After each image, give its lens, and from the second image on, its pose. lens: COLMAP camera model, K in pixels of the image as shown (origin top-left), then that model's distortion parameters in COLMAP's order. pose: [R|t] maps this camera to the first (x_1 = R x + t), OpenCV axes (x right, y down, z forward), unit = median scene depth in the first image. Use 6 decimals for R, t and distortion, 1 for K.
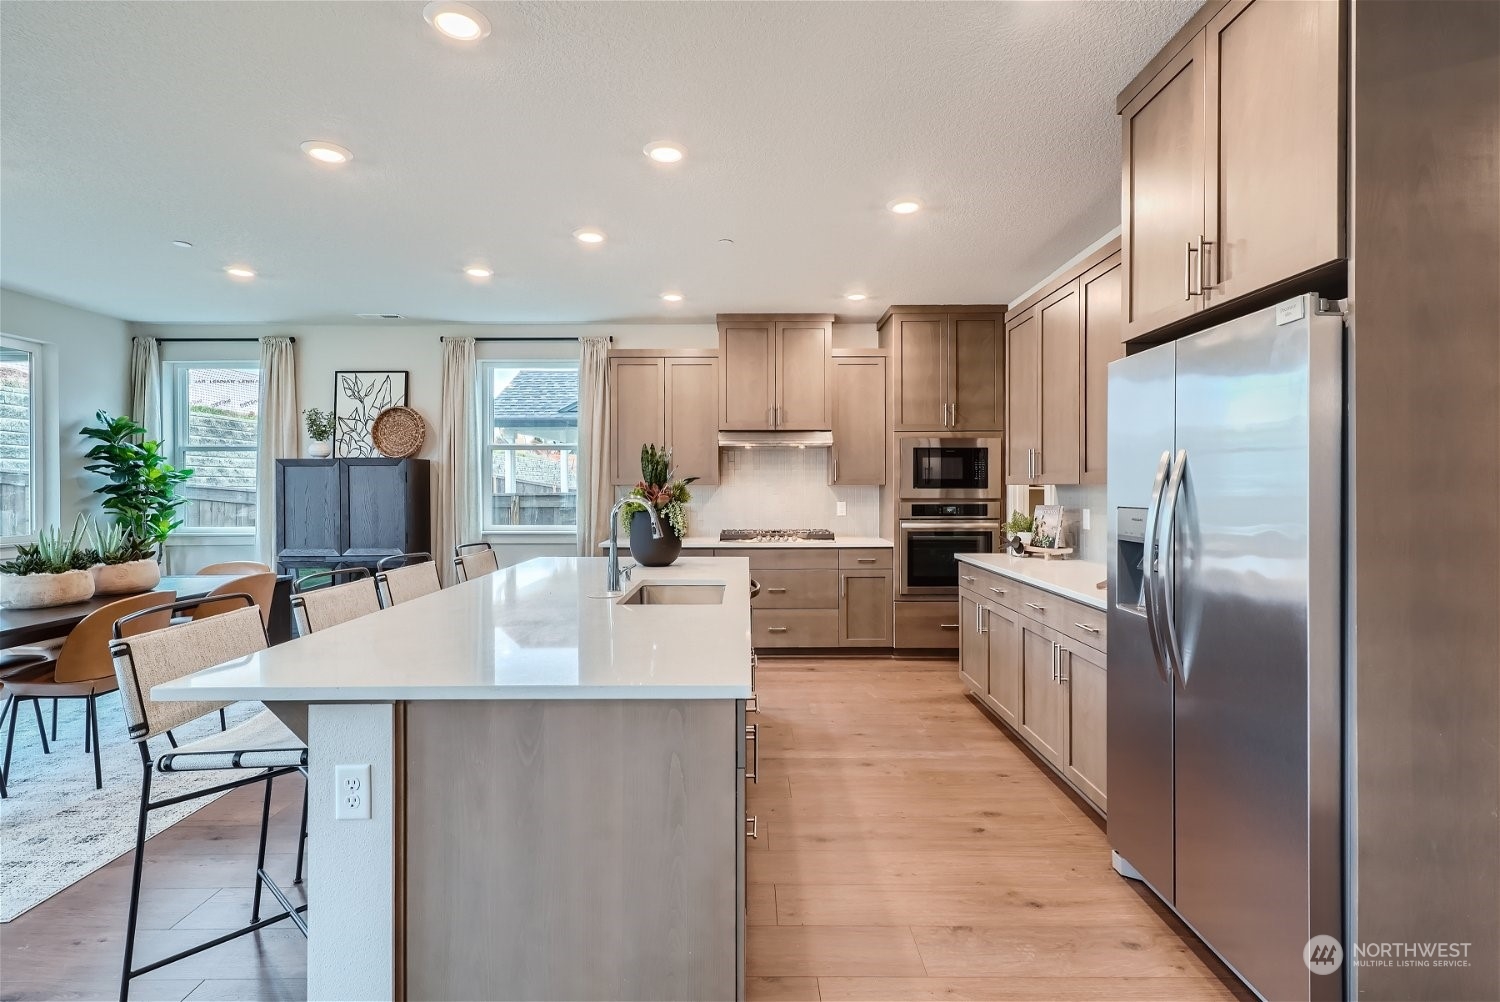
lens RADIAL K [[712.1, 0, 753.2], [0, 712.1, 490.4], [0, 0, 1]] dist [0.001347, 0.000229]
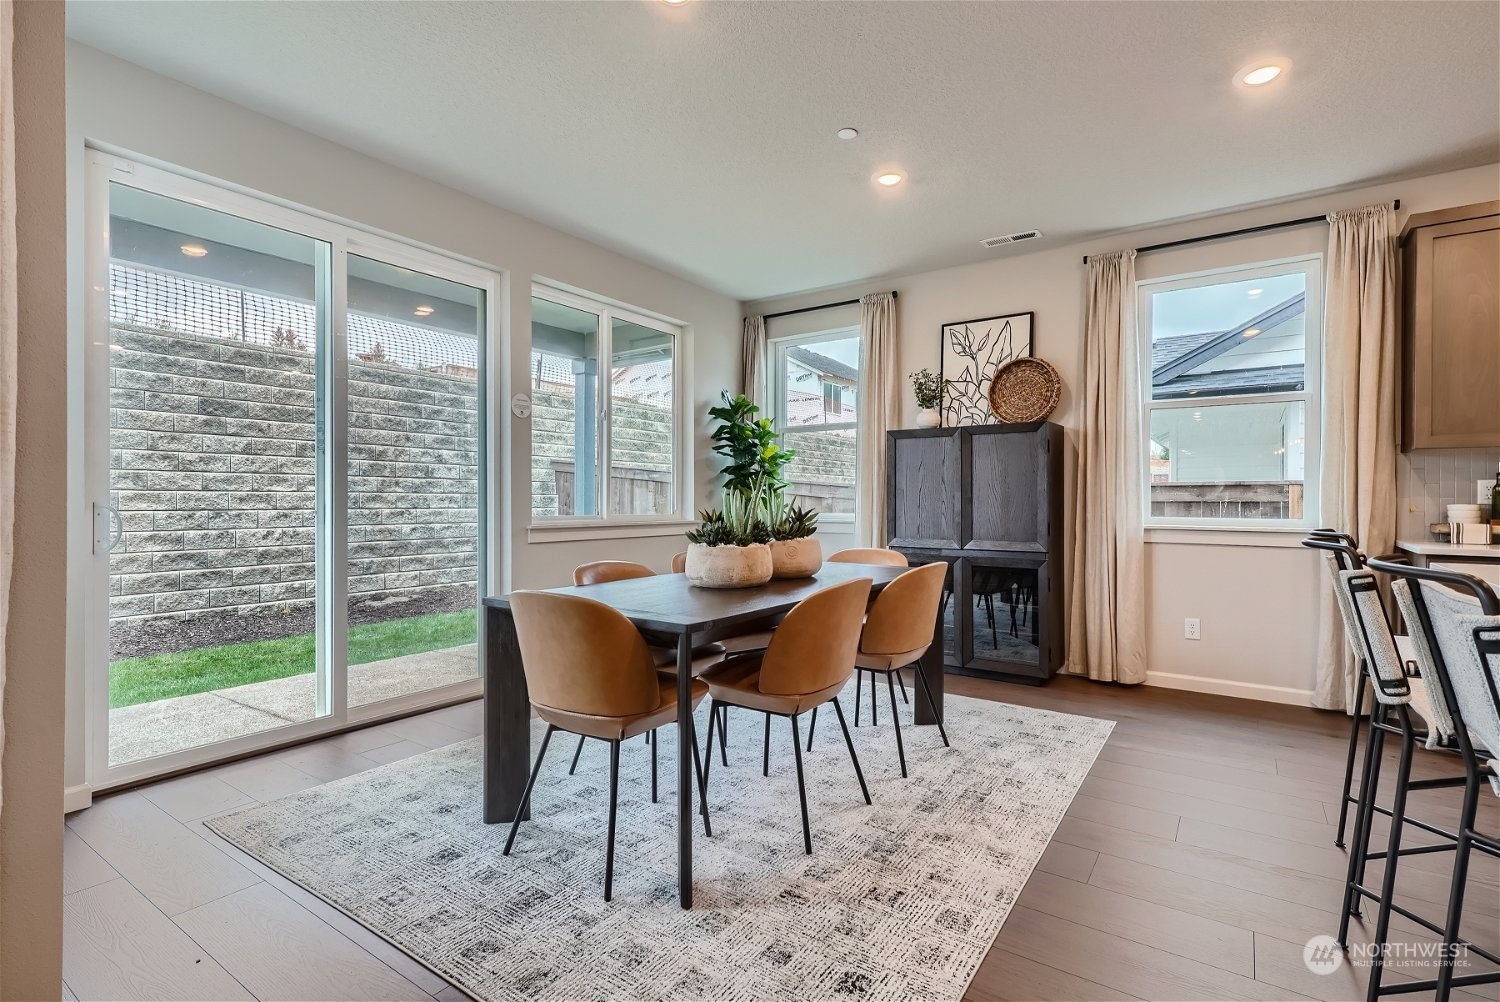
lens RADIAL K [[710.5, 0, 751.7], [0, 710.5, 501.3], [0, 0, 1]] dist [0.001277, 0.000085]
pose [[0.815430, 0.005849, -0.578826, -0.306129], [-0.007161, 0.999974, 0.000016, 0.039796], [0.578812, 0.004132, 0.815451, 0.217027]]
